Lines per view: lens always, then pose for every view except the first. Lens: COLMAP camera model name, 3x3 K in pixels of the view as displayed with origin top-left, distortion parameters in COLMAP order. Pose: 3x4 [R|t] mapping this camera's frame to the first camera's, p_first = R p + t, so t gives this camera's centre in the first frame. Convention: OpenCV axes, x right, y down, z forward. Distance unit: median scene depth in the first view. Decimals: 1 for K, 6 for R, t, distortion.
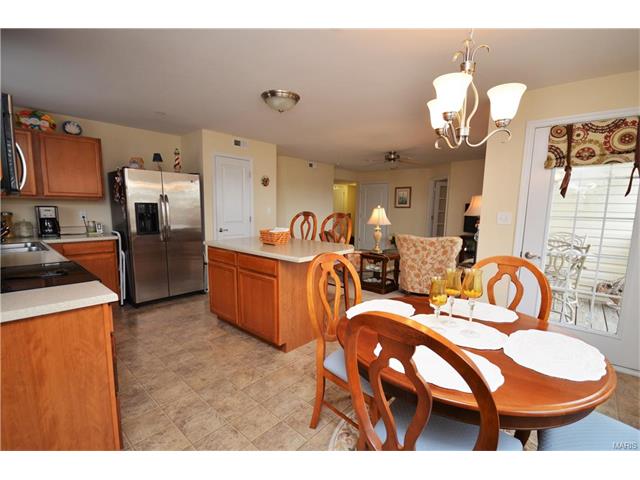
lens RADIAL K [[289.4, 0, 320.6], [0, 289.4, 261.0], [0, 0, 1]] dist [-0.000267, -0.000178]
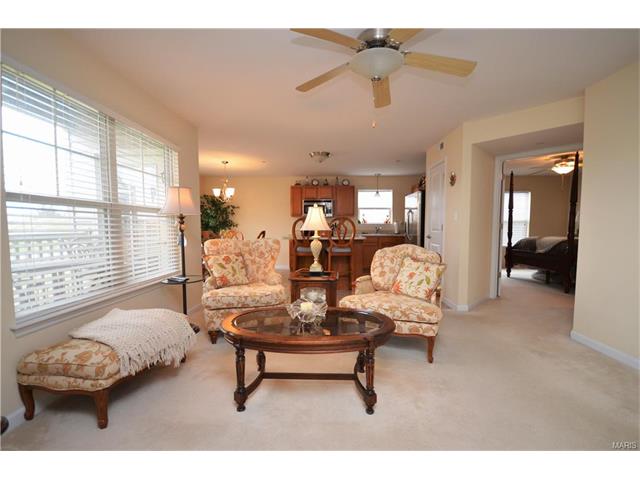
lens RADIAL K [[286.4, 0, 321.0], [0, 286.4, 245.8], [0, 0, 1]] dist [0.016123, -0.016650]
pose [[-0.762638, 0.029757, -0.646140, 0.898303], [-0.127306, 0.972497, 0.195047, -0.313900], [0.634173, 0.231008, -0.737875, 2.116788]]
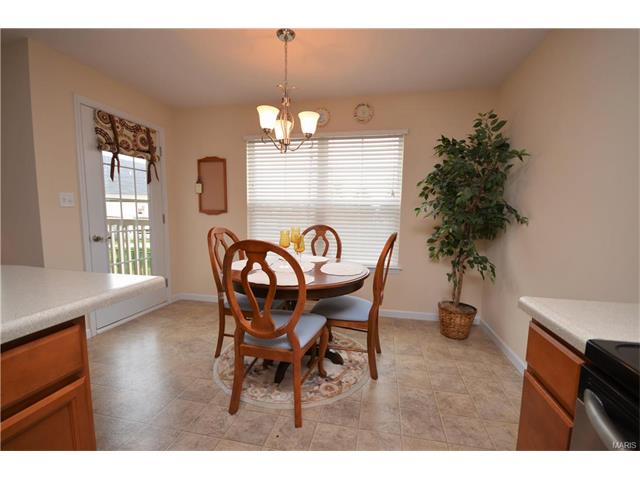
lens RADIAL K [[286.4, 0, 321.0], [0, 286.4, 245.8], [0, 0, 1]] dist [0.016123, -0.016650]
pose [[-0.501689, -0.129257, 0.855337, -0.397800], [0.134786, 0.965017, 0.224889, -0.093117], [-0.854483, 0.228112, -0.466716, 0.687311]]
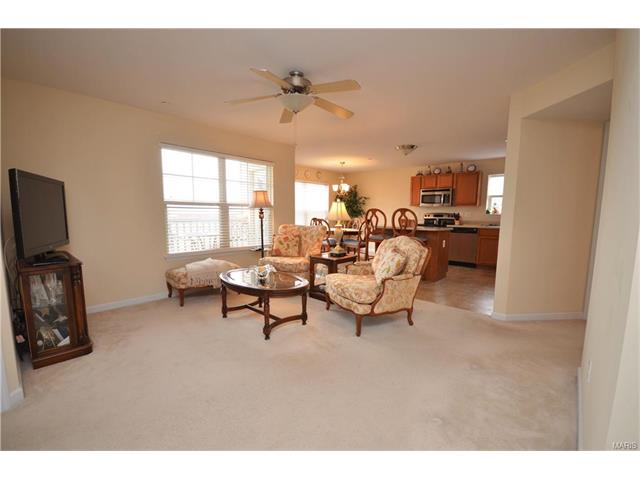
lens RADIAL K [[279.7, 0, 320.5], [0, 279.7, 245.3], [0, 0, 1]] dist [0.002078, -0.008737]
pose [[-0.999653, -0.025836, 0.005108, 0.347428], [-0.023173, 0.955046, 0.295550, -0.419231], [-0.012514, 0.295329, -0.955314, 2.534545]]
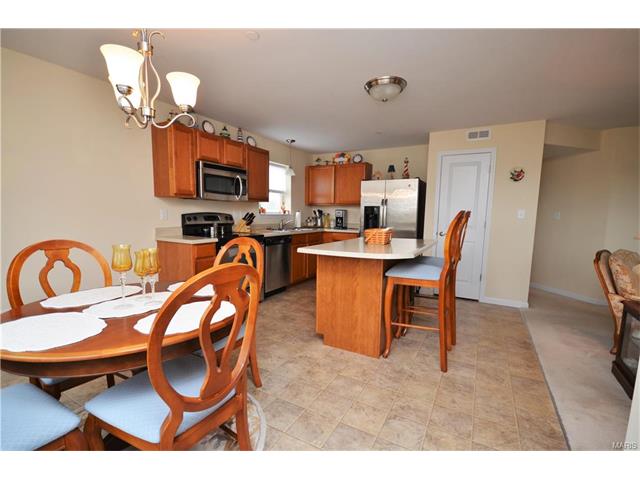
lens RADIAL K [[293.4, 0, 320.8], [0, 293.4, 246.2], [0, 0, 1]] dist [0.002296, 0.000184]
pose [[0.217488, 0.100502, -0.970875, 0.687131], [-0.193014, 0.979471, 0.058154, -0.065950], [0.956789, 0.174745, 0.232421, 0.576341]]
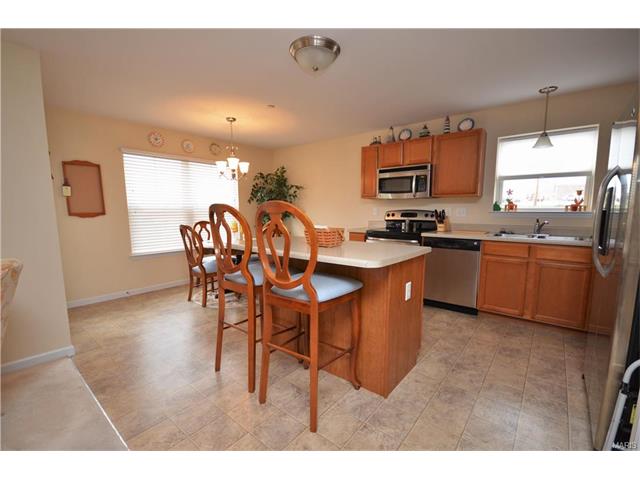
lens RADIAL K [[283.4, 0, 322.7], [0, 283.4, 244.5], [0, 0, 1]] dist [0.001099, -0.000015]
pose [[-0.998813, -0.005891, -0.048342, -0.102557], [-0.020294, 0.952709, 0.303207, -0.267676], [0.044270, 0.303828, -0.951698, 1.612357]]
